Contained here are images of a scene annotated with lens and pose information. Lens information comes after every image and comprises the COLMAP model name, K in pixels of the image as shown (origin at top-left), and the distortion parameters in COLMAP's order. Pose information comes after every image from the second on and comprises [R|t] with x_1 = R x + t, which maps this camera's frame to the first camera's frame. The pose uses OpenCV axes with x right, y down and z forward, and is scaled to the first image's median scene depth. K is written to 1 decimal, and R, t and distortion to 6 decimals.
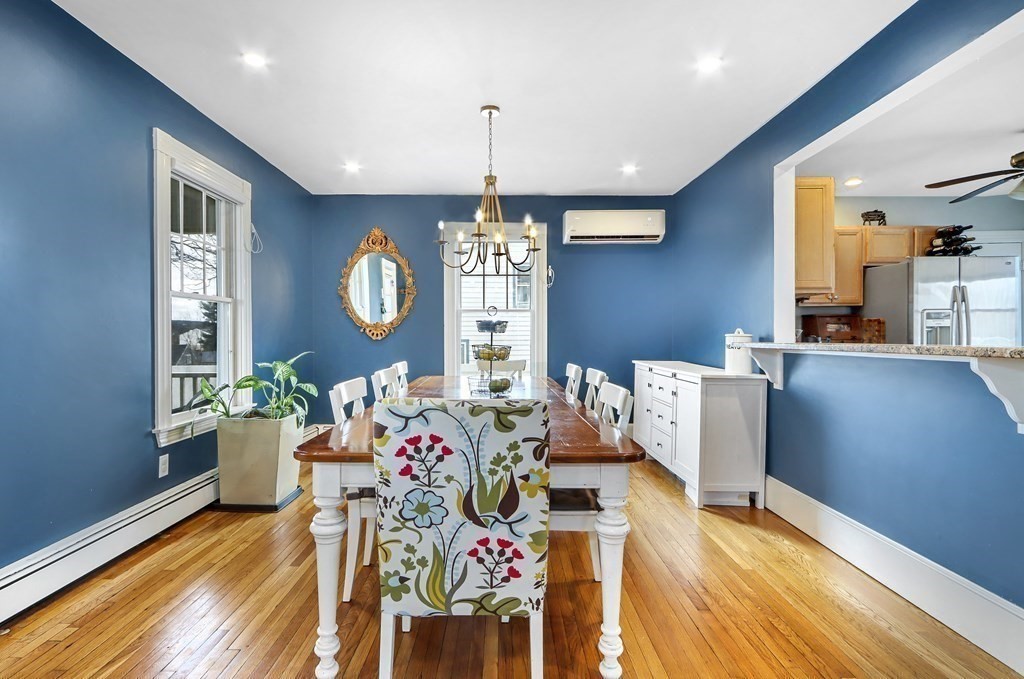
lens RADIAL K [[476.3, 0, 512.0], [0, 476.3, 339.5], [0, 0, 1]] dist [-0.001396, -0.000702]
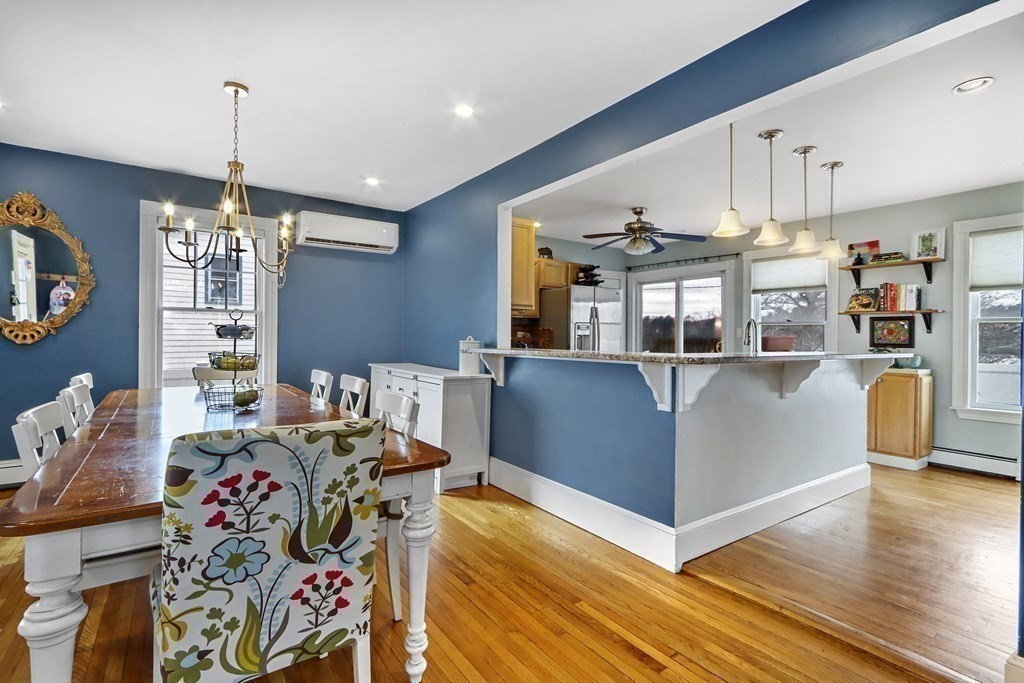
lens RADIAL K [[445.2, 0, 512.0], [0, 445.2, 341.5], [0, 0, 1]] dist [-0.002190, -0.001411]
pose [[0.834930, 0.005708, 0.550326, -0.123555], [-0.004697, 0.999984, -0.003245, -0.016833], [-0.550335, 0.000125, 0.834944, 0.047123]]
